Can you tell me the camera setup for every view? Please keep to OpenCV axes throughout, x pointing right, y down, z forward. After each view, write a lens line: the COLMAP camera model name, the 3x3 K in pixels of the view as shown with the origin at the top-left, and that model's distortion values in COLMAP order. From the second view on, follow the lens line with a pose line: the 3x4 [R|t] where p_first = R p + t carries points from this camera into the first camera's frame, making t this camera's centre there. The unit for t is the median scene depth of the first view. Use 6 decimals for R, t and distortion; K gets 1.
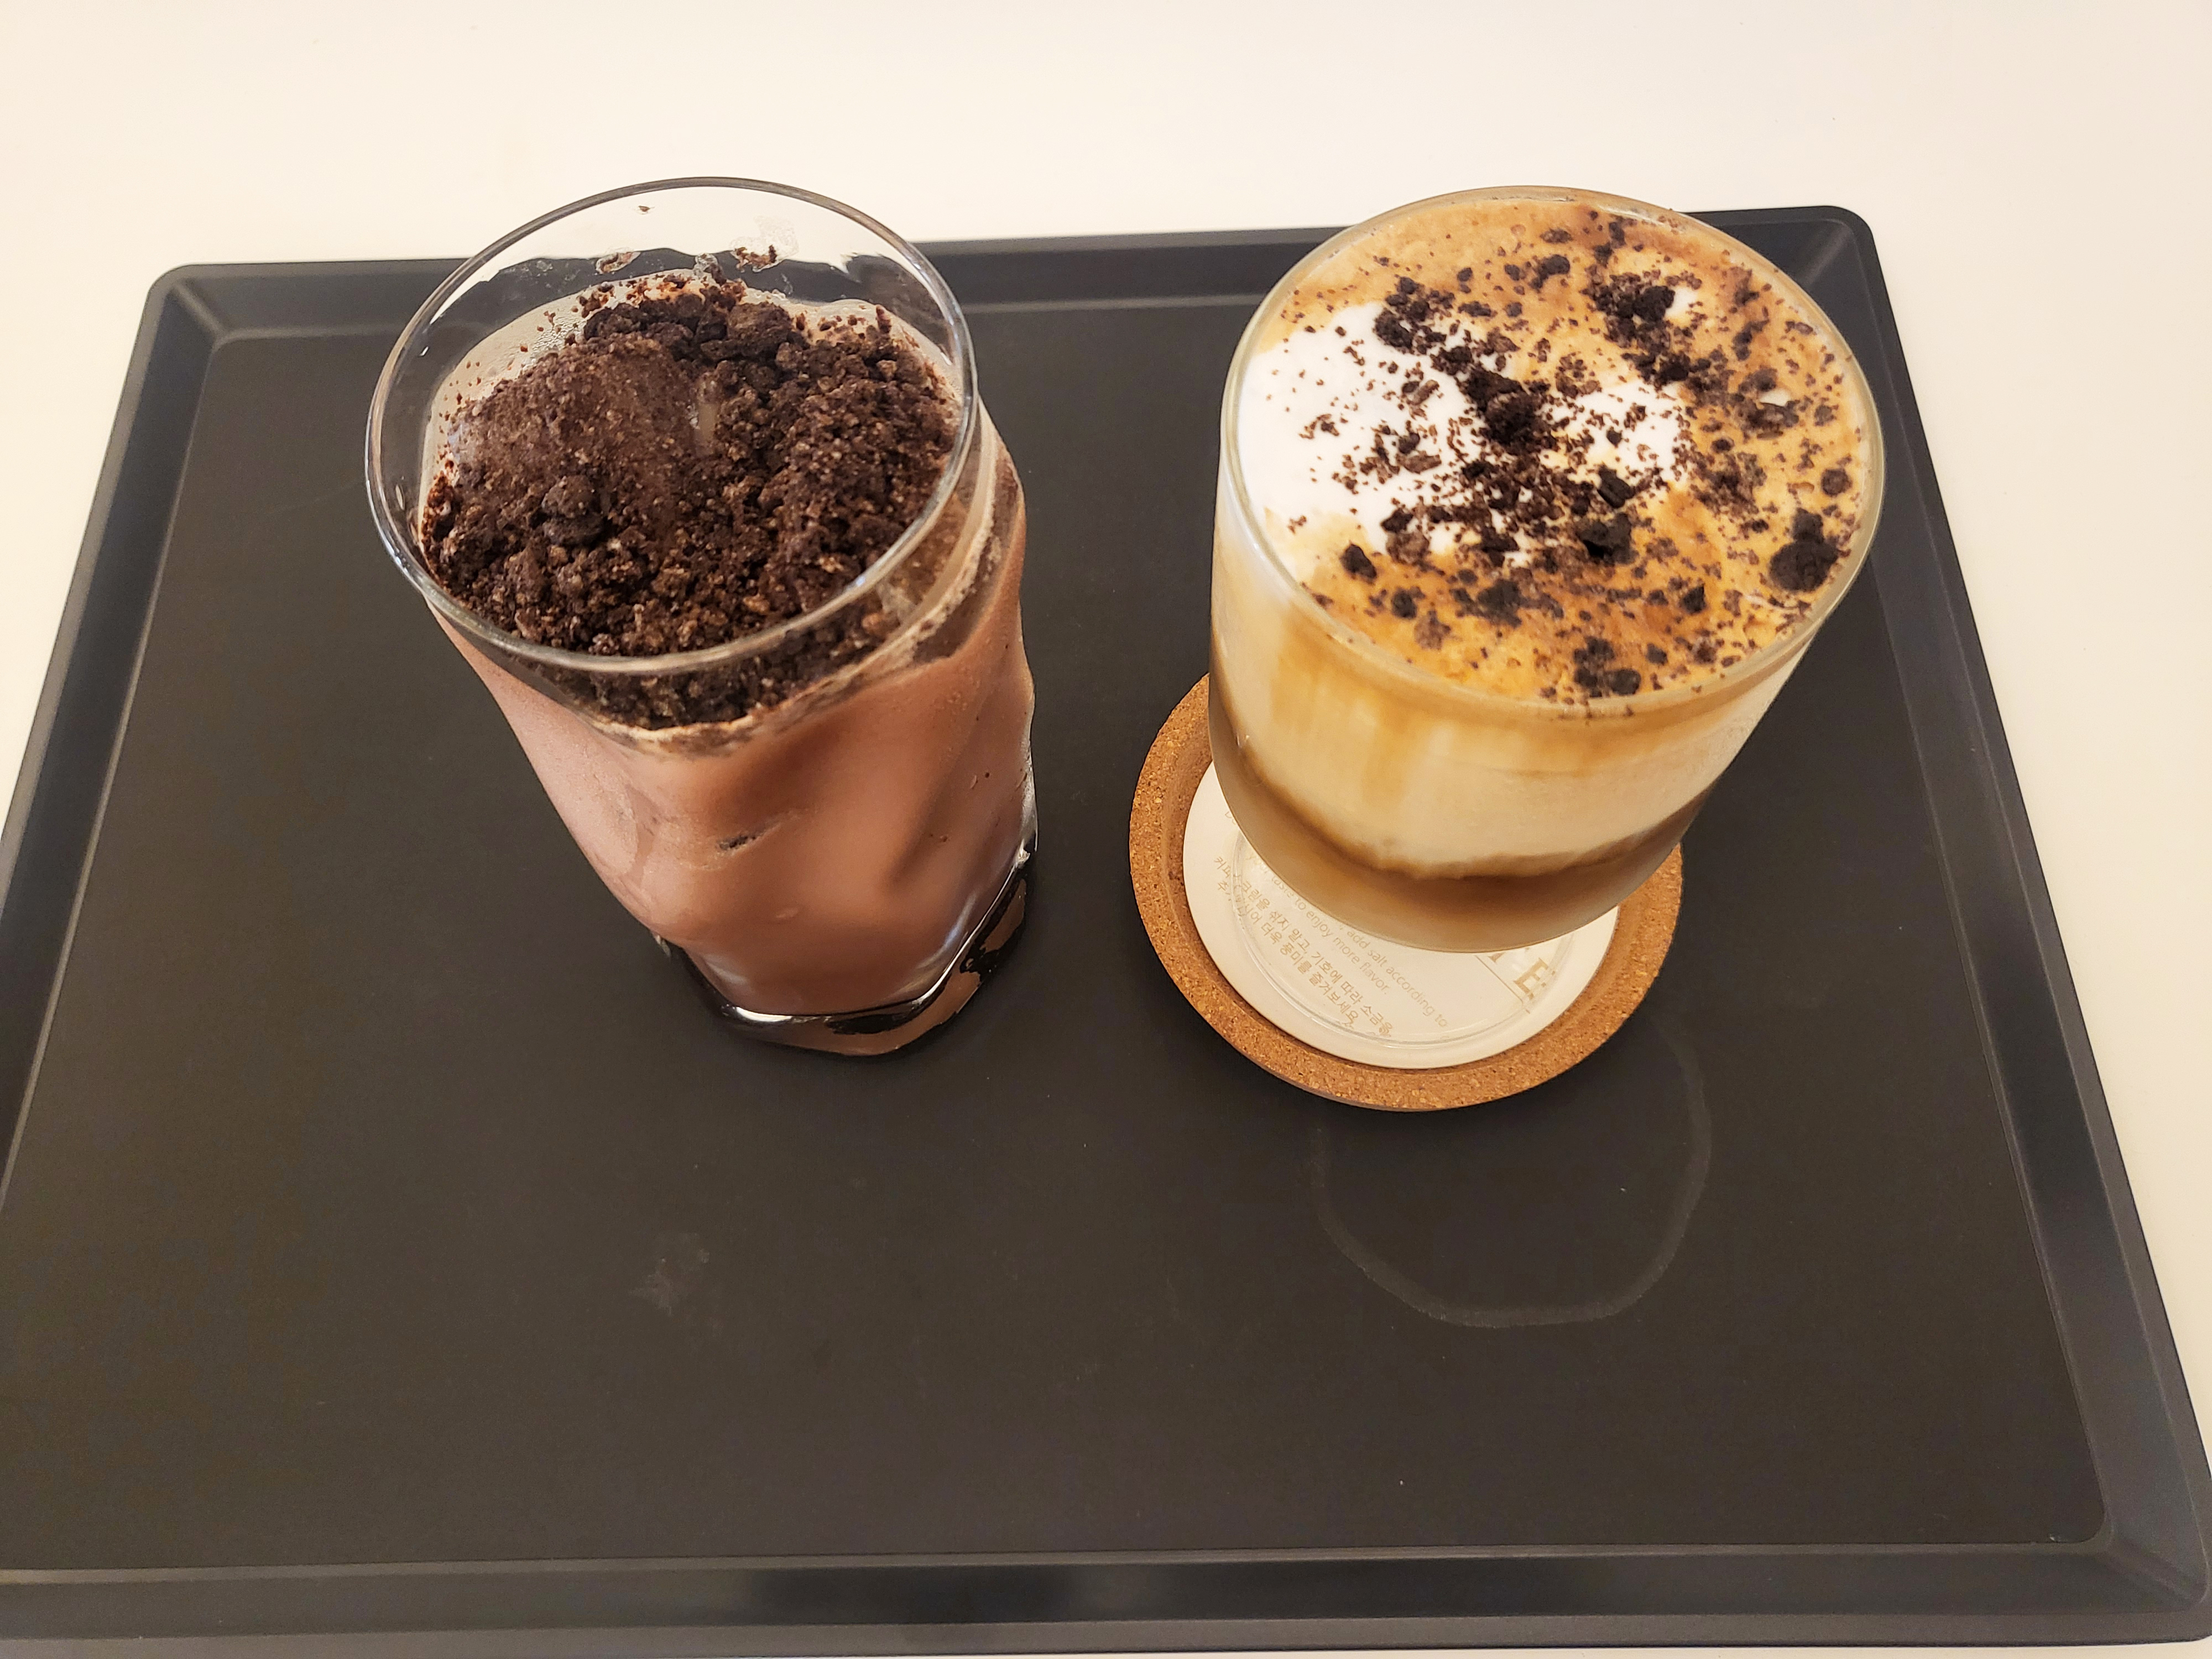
lens RADIAL K [[1717.1, 0, 1100.9], [0, 1717.1, 826.7], [0, 0, 1]] dist [-0.028059, 0.058734]
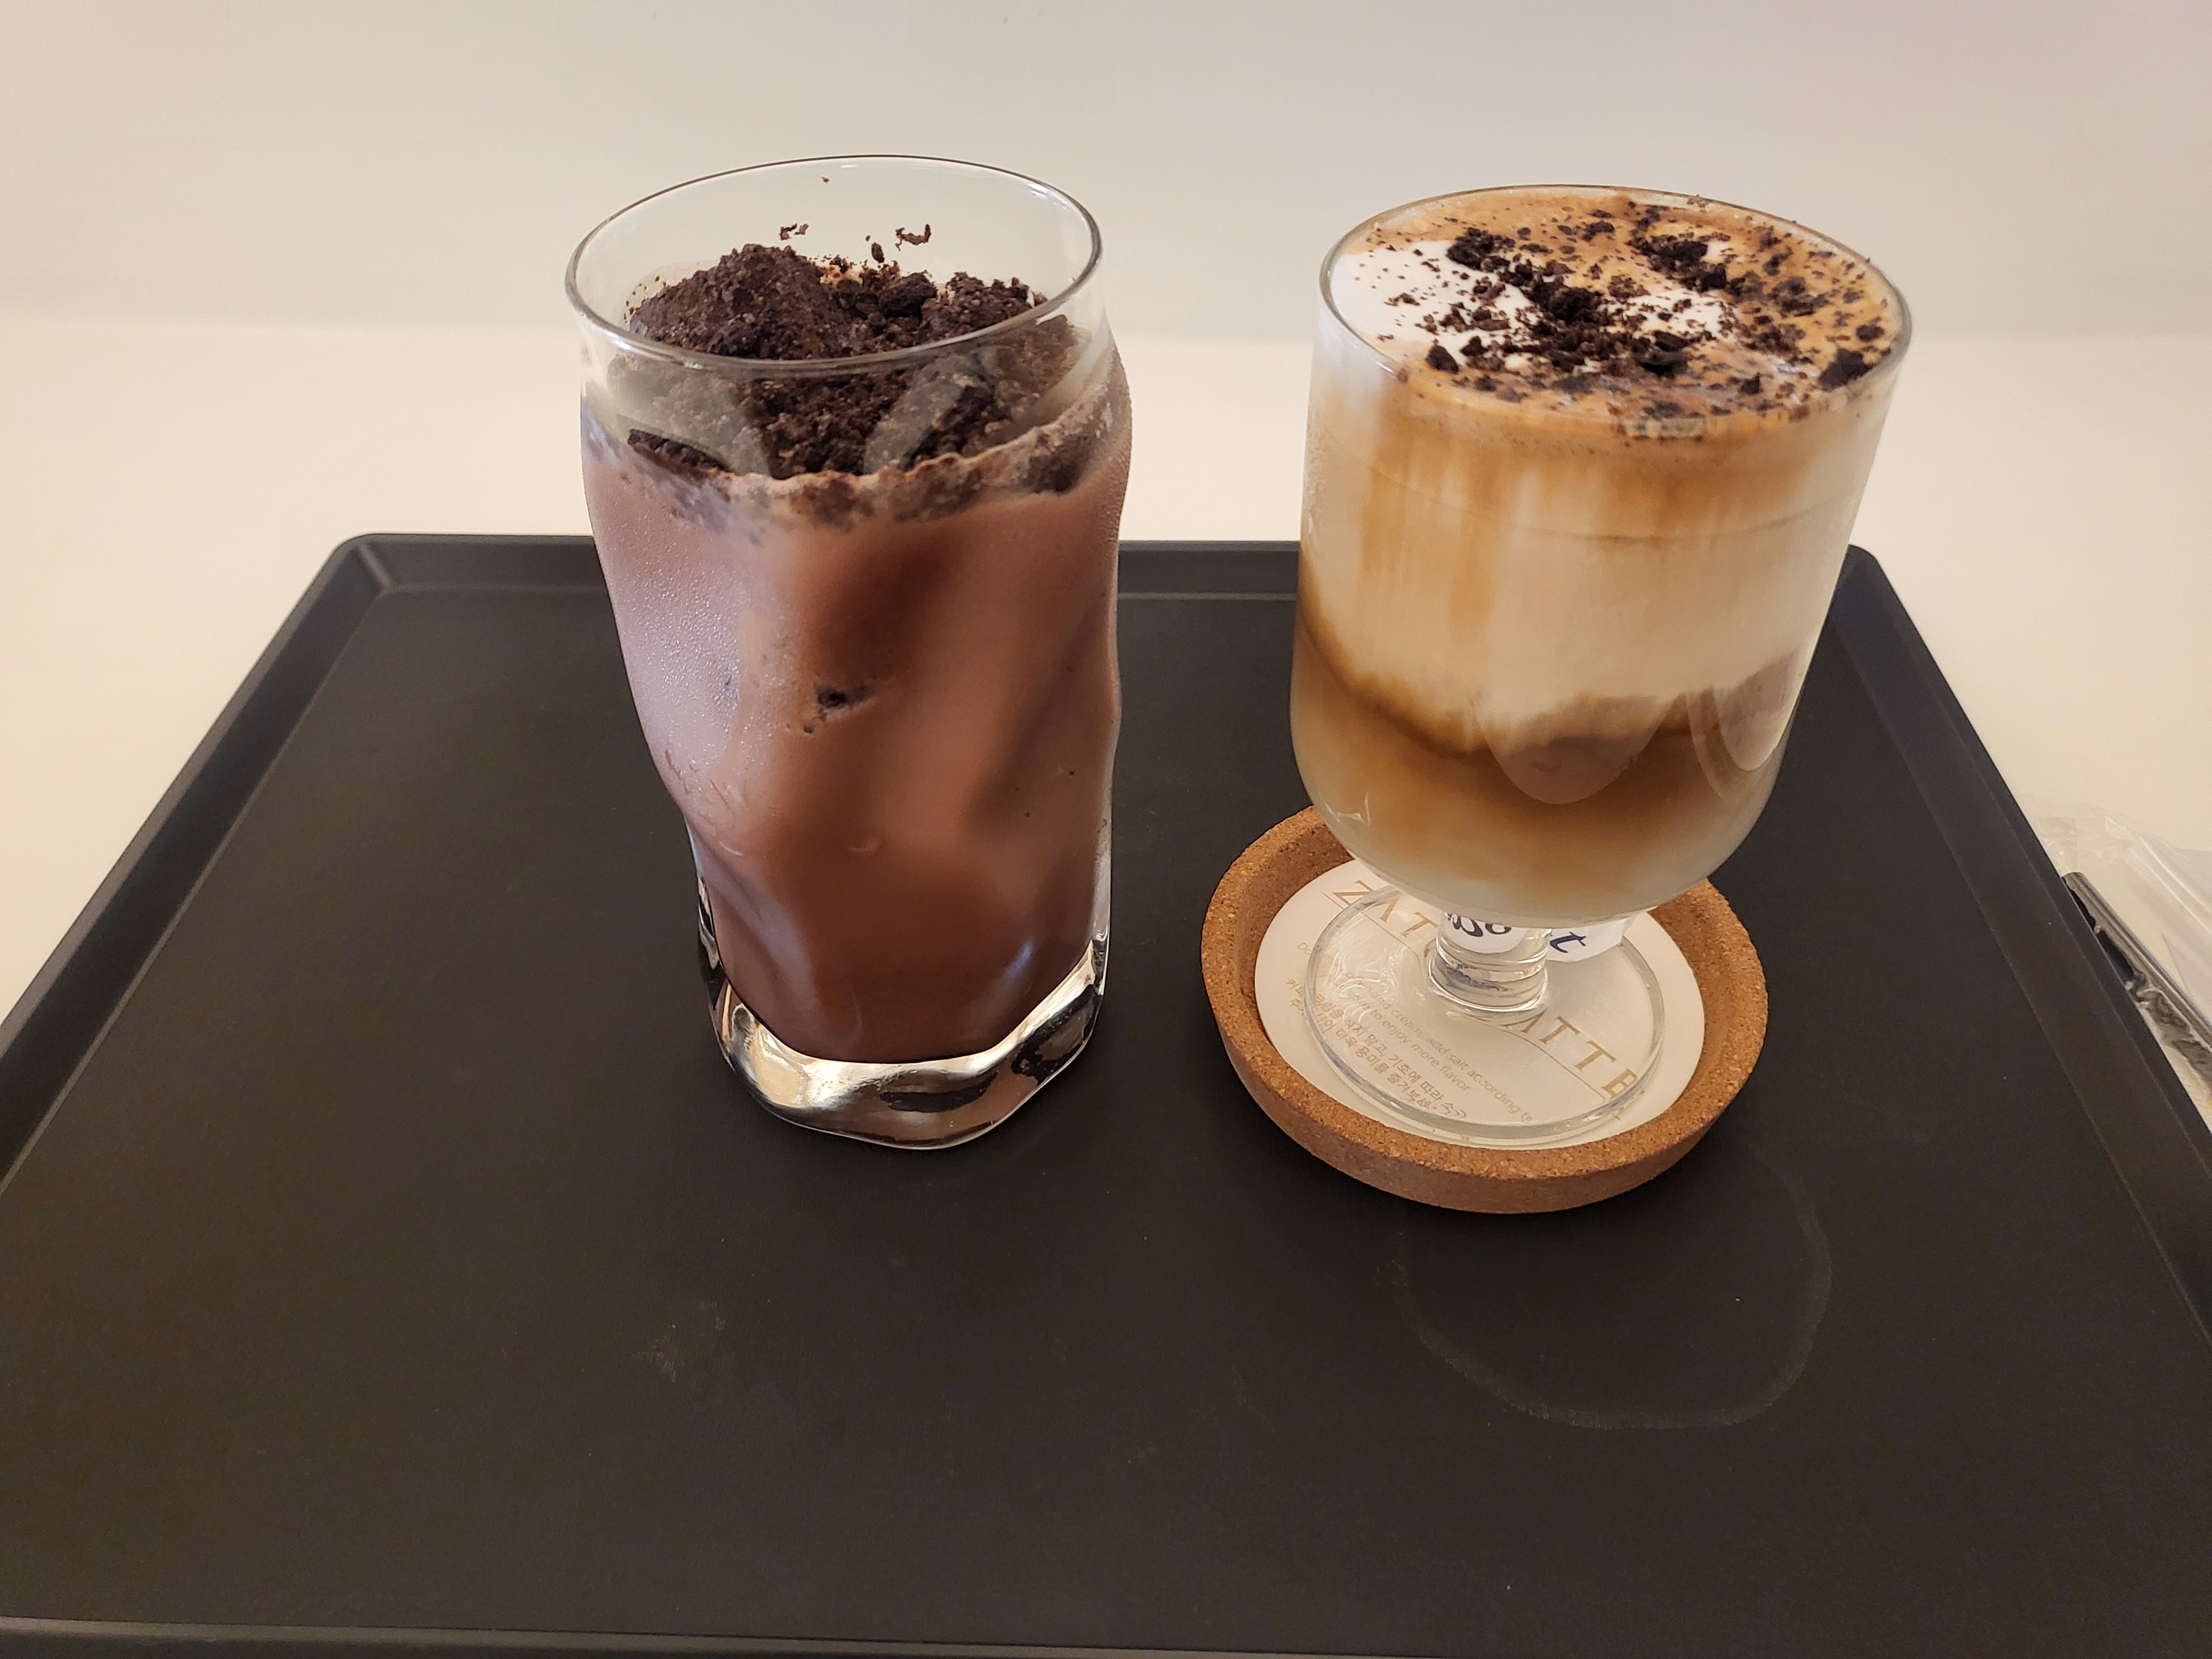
lens RADIAL K [[1717.1, 0, 1108.1], [0, 1717.1, 845.9], [0, 0, 1]] dist [-0.028059, 0.058734]
pose [[0.998688, 0.043020, -0.027779, -0.019136], [-0.050594, 0.912756, -0.405360, 0.554385], [0.007916, 0.406234, 0.913735, 0.109079]]
